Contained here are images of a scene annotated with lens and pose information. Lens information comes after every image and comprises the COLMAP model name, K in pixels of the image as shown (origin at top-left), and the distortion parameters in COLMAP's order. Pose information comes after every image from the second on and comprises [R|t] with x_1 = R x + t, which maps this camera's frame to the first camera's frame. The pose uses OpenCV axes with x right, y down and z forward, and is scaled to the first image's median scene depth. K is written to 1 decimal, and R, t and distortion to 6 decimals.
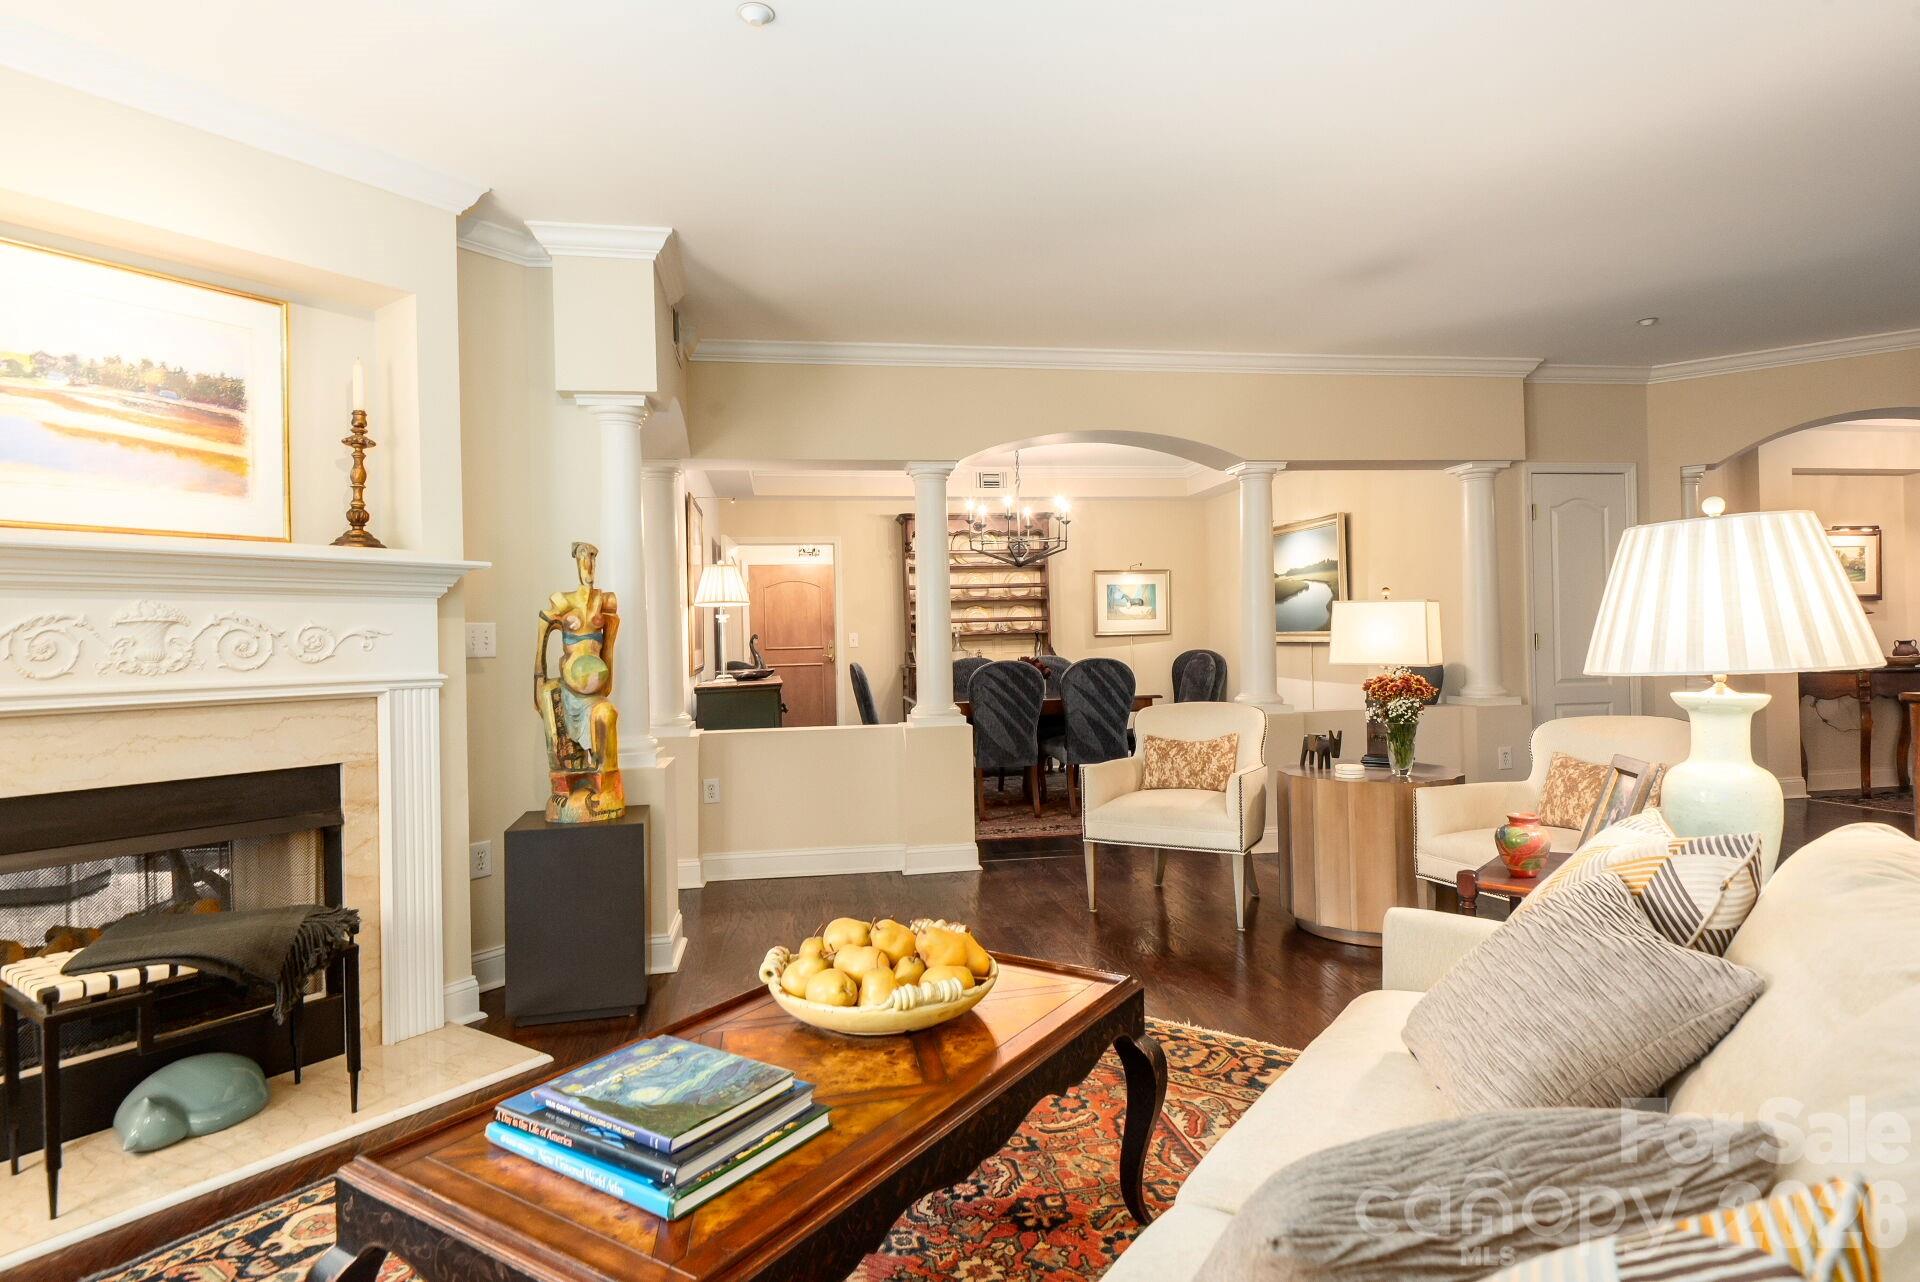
lens RADIAL K [[1028.1, 0, 962.8], [0, 1028.1, 631.1], [0, 0, 1]] dist [0.018147, -0.014102]
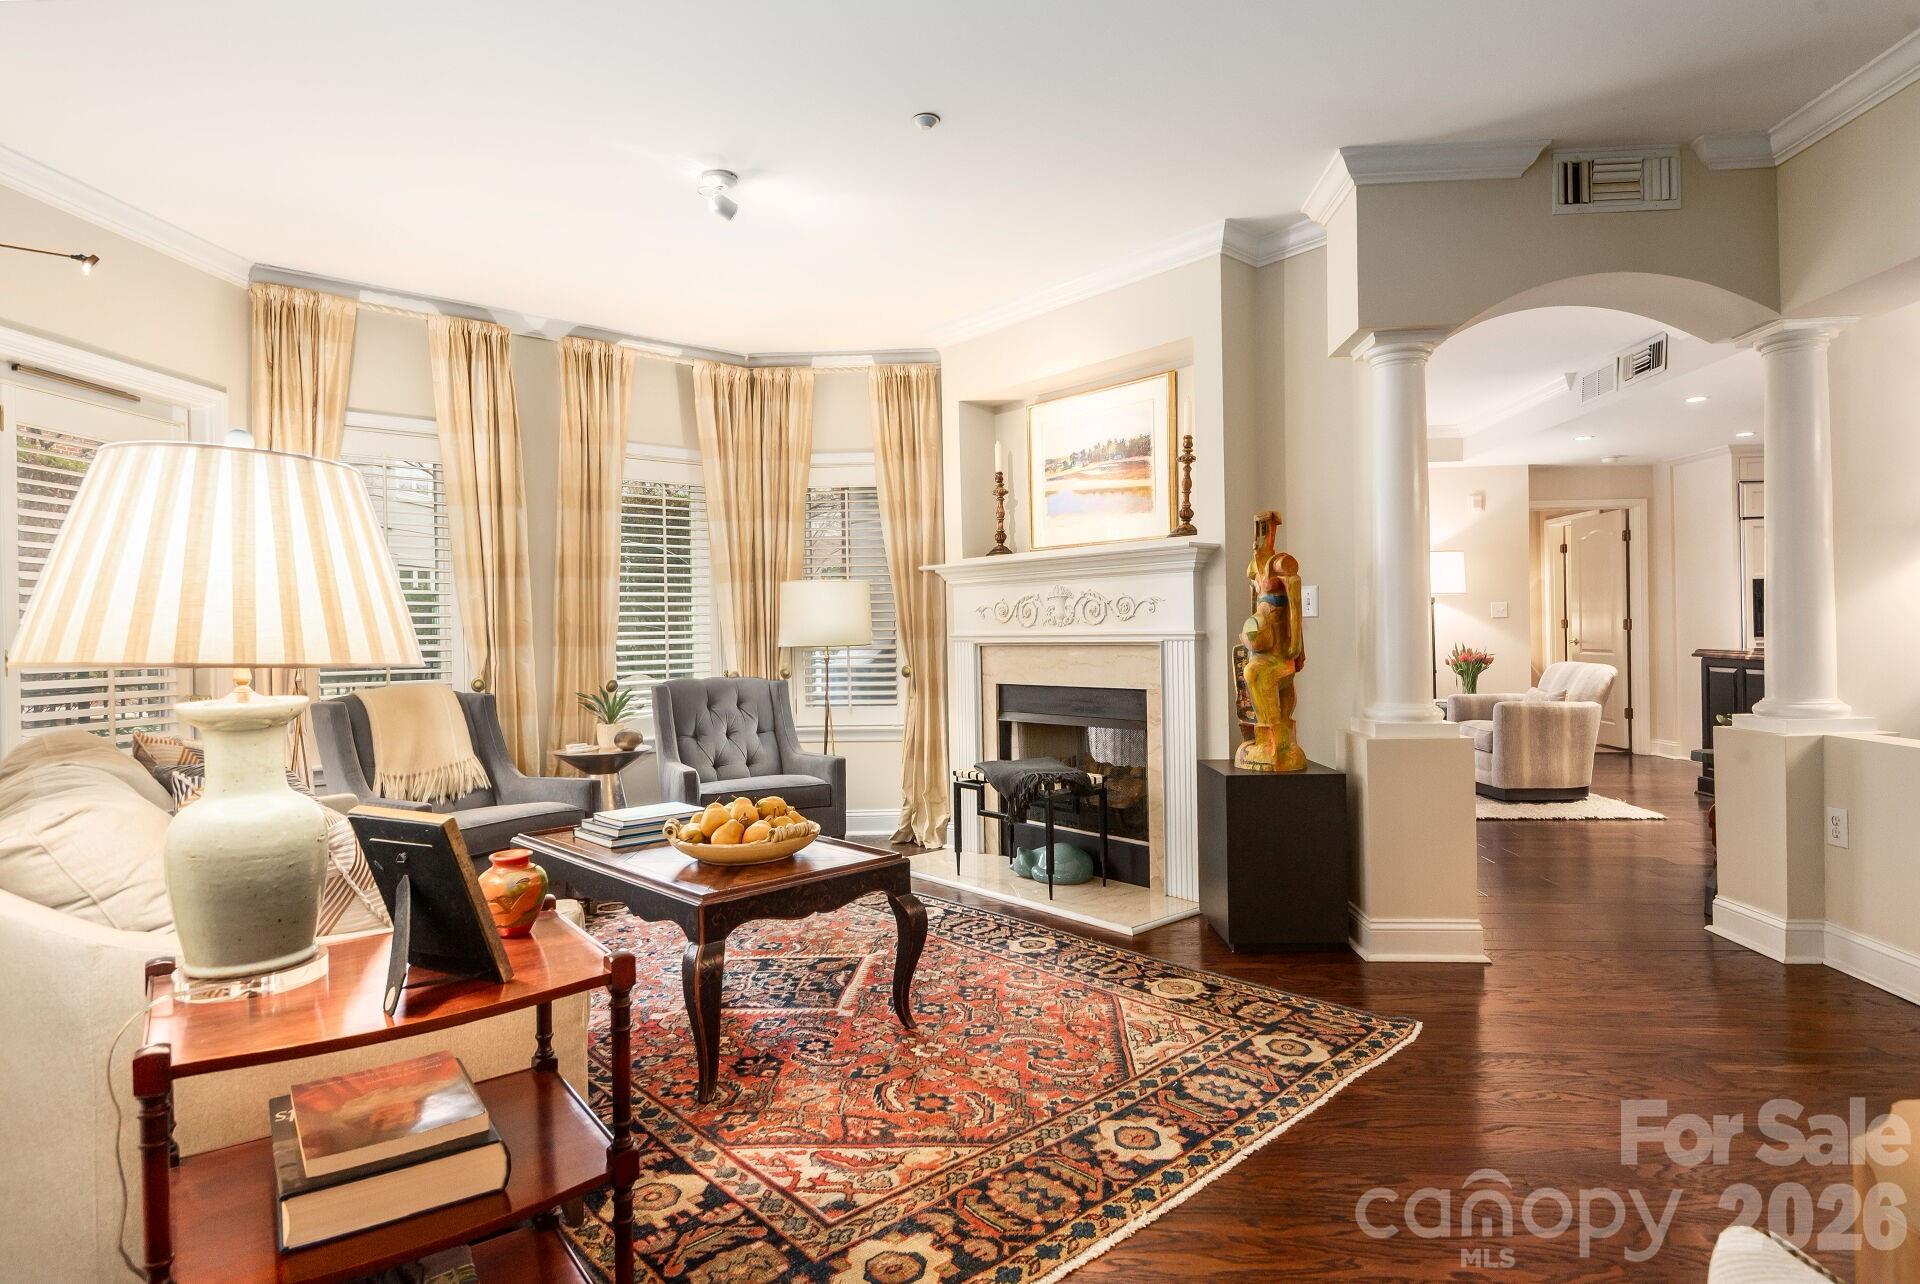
lens RADIAL K [[1003.9, 0, 955.3], [0, 1003.9, 634.7], [0, 0, 1]] dist [0.030080, -0.000296]
pose [[-0.216891, 0.032895, -0.975641, 0.842917], [0.031026, 0.999159, 0.026791, 0.004288], [0.975703, -0.024459, -0.217729, 1.051996]]
